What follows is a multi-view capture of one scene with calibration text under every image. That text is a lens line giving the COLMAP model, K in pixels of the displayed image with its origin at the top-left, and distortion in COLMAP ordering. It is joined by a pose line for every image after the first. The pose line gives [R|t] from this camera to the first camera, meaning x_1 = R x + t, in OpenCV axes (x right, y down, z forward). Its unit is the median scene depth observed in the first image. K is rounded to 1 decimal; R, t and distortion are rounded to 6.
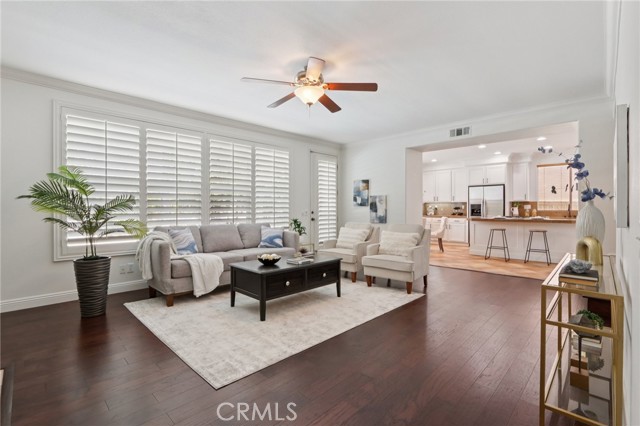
lens RADIAL K [[297.5, 0, 321.7], [0, 297.5, 212.9], [0, 0, 1]] dist [-0.012602, 0.001025]
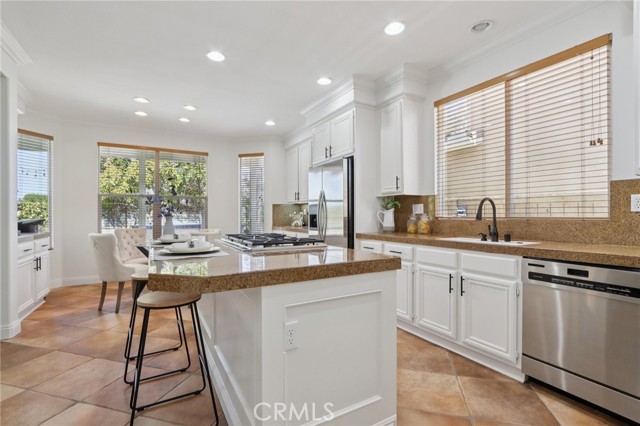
lens RADIAL K [[297.5, 0, 315.9], [0, 297.5, 213.5], [0, 0, 1]] dist [-0.012602, 0.001025]
pose [[0.964315, -0.003678, -0.264730, 0.782308], [-0.000902, 0.999852, -0.017175, -0.008388], [0.264754, 0.016801, 0.964170, 0.673130]]
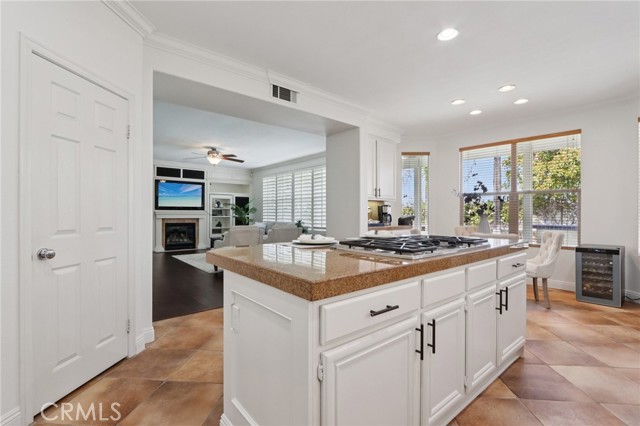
lens RADIAL K [[297.5, 0, 317.3], [0, 297.5, 214.7], [0, 0, 1]] dist [-0.012602, 0.001025]
pose [[-0.087773, 0.004801, -0.996129, 0.914976], [-0.013766, 0.999887, 0.006032, -0.012641], [0.996045, 0.014242, -0.087697, 0.896477]]
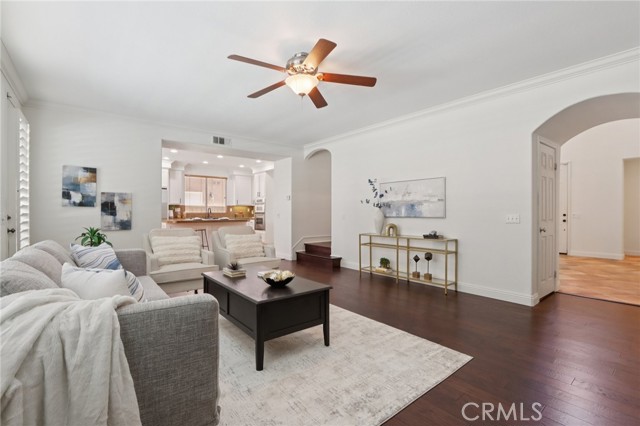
lens RADIAL K [[297.5, 0, 317.8], [0, 297.5, 214.6], [0, 0, 1]] dist [-0.012602, 0.001025]
pose [[0.105993, -0.007522, 0.994338, -0.441873], [0.010231, 0.999927, 0.006474, -0.004093], [-0.994314, 0.009487, 0.106063, 0.404206]]
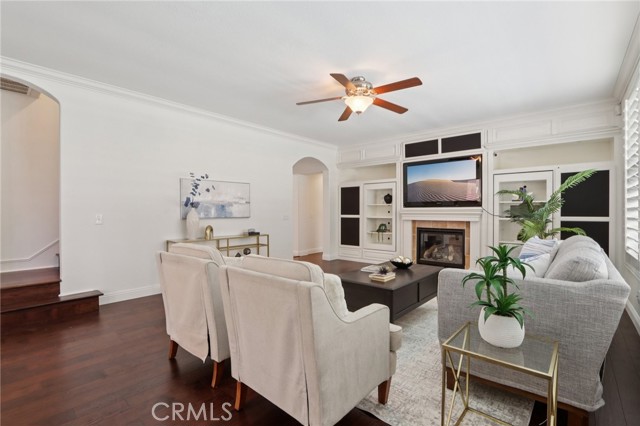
lens RADIAL K [[297.5, 0, 319.0], [0, 297.5, 212.6], [0, 0, 1]] dist [-0.012602, 0.001025]
pose [[-0.996327, 0.001122, -0.085628, 0.071090], [0.000349, 0.999959, 0.009034, -0.009655], [0.085635, 0.008971, -0.996286, 0.941702]]
